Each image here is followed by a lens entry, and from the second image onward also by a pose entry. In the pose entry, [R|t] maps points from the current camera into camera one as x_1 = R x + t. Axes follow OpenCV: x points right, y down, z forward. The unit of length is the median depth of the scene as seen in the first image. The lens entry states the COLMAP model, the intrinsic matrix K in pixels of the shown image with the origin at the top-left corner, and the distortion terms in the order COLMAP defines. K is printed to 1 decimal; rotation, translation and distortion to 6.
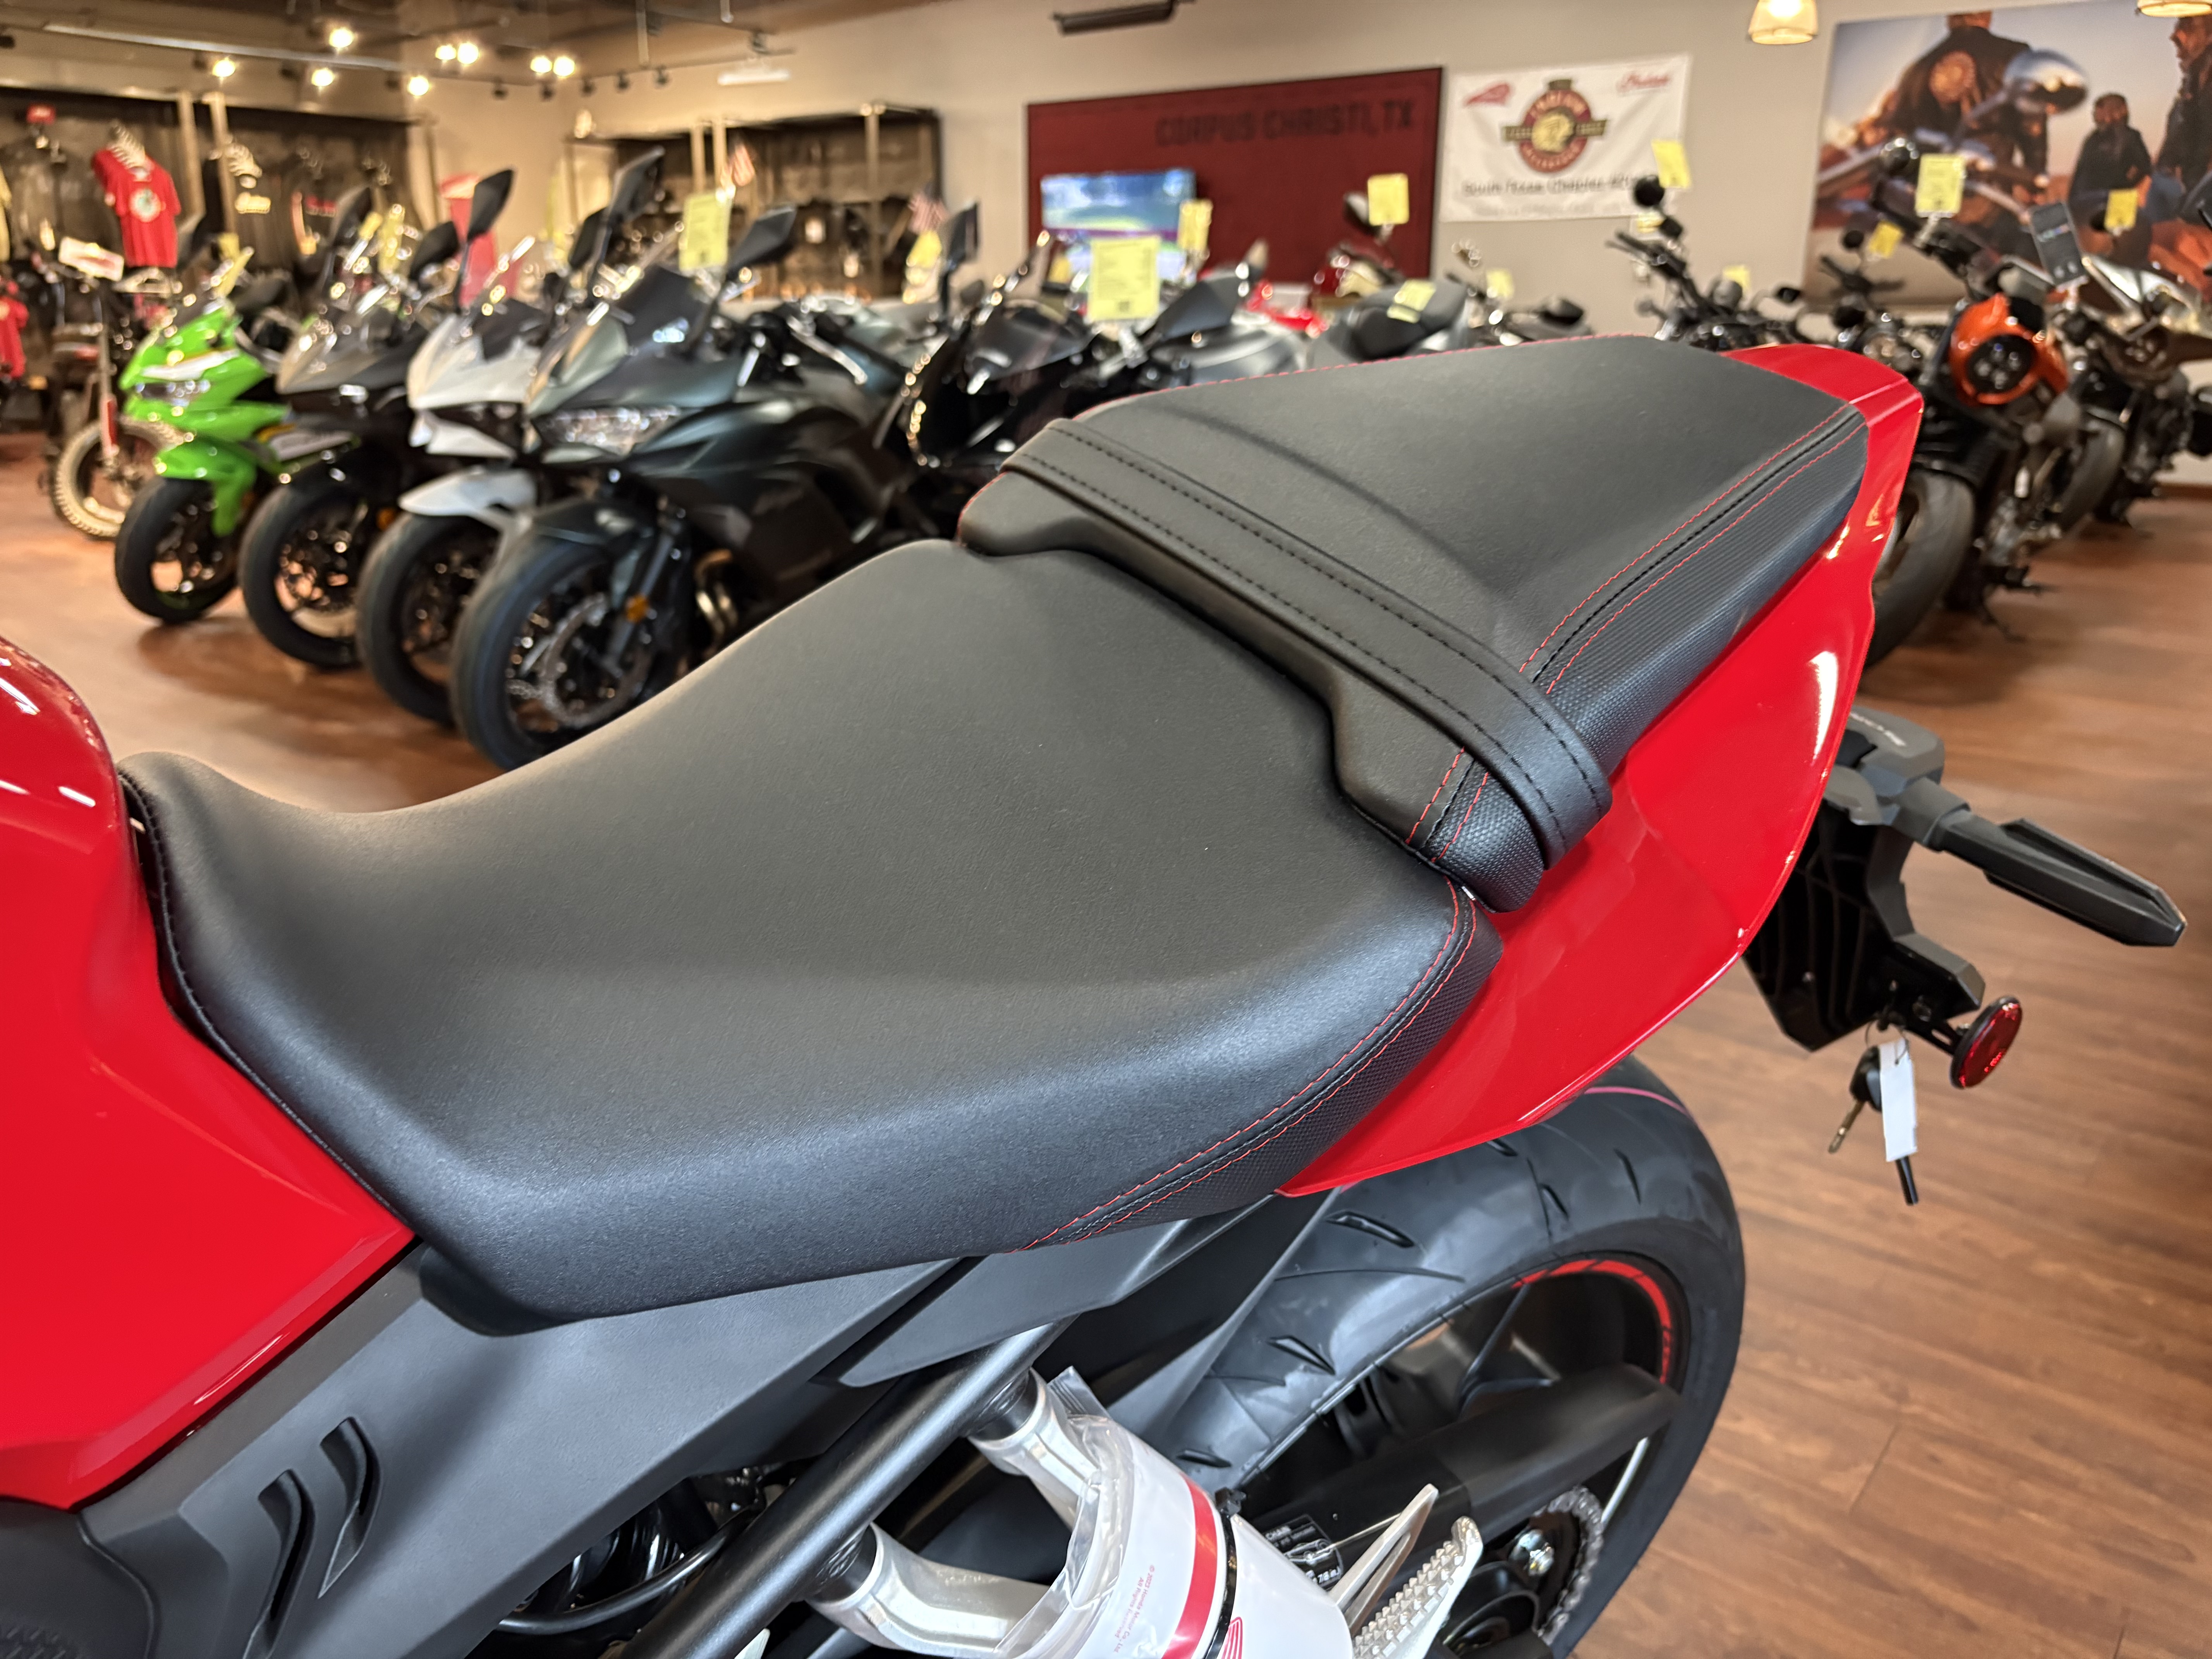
lens RADIAL K [[1722.0, 0, 1101.3], [0, 1722.0, 830.5], [0, 0, 1]] dist [0.010220, -0.014424]
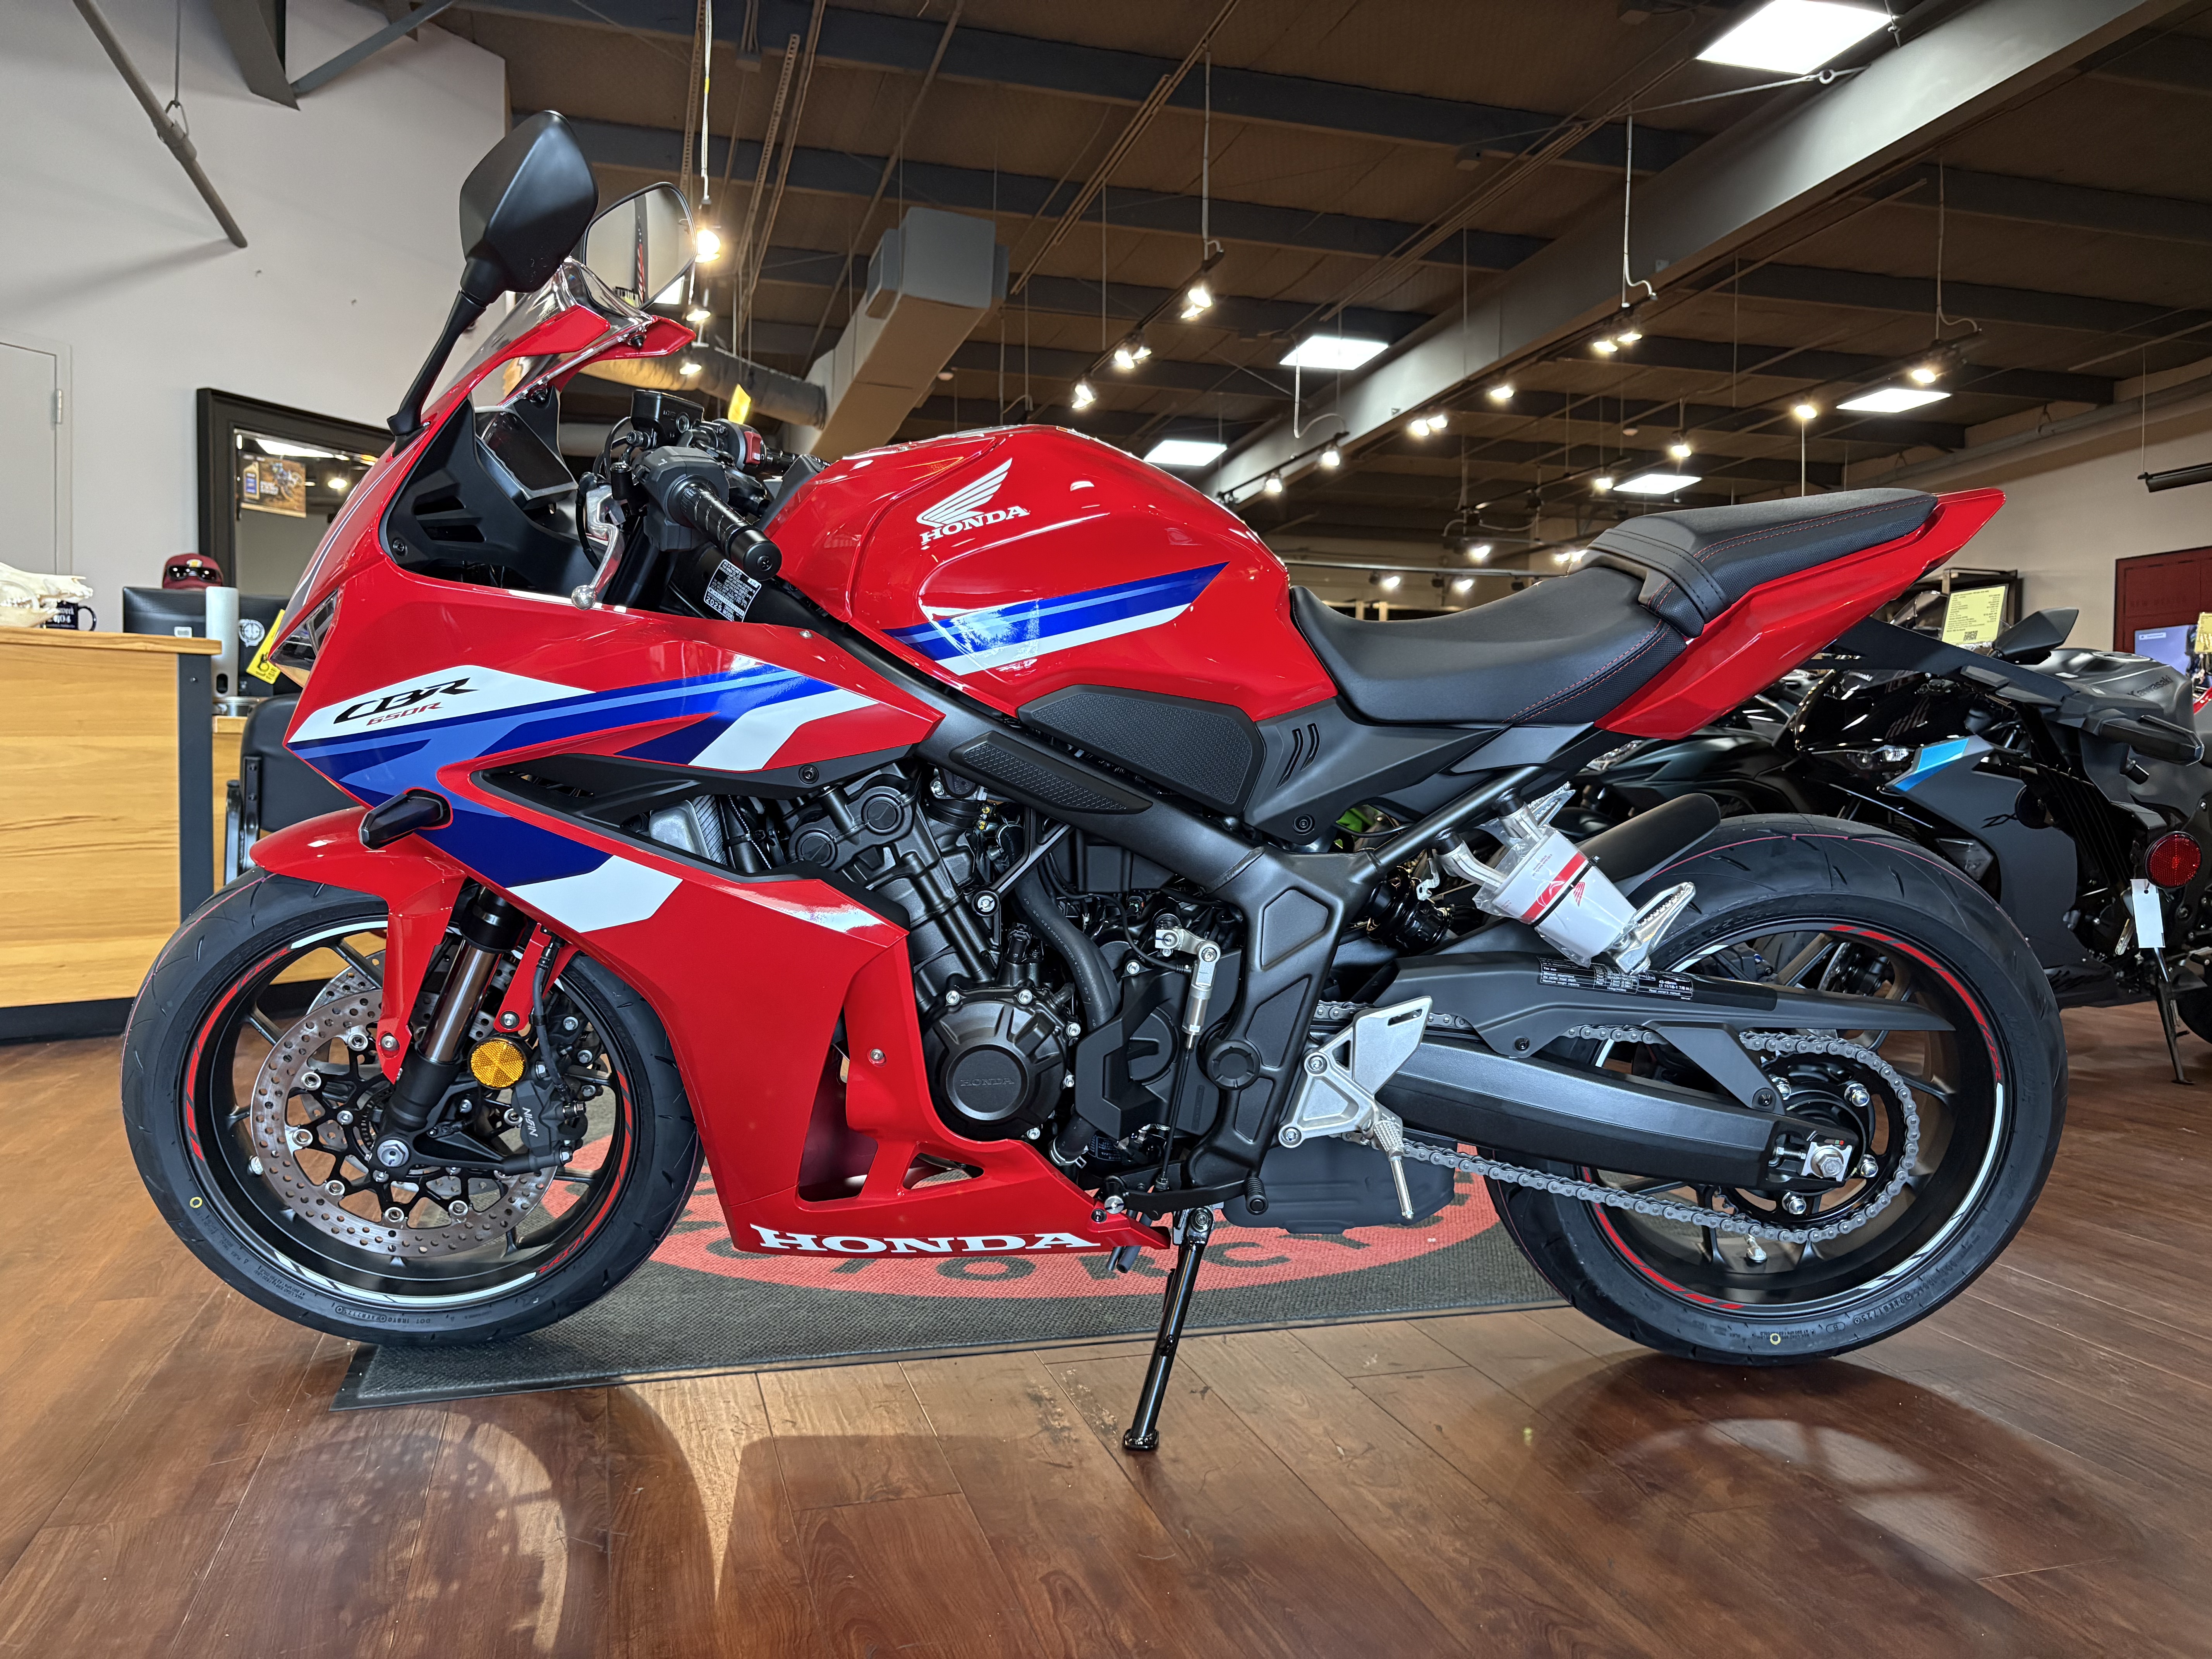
lens RADIAL K [[1722.0, 0, 1111.1], [0, 1722.0, 834.1], [0, 0, 1]] dist [0.010220, -0.014424]
pose [[0.823869, 0.014739, -0.566588, 0.048148], [-0.166640, 0.961778, -0.217290, 0.051855], [0.541729, 0.273434, 0.794835, -0.079108]]
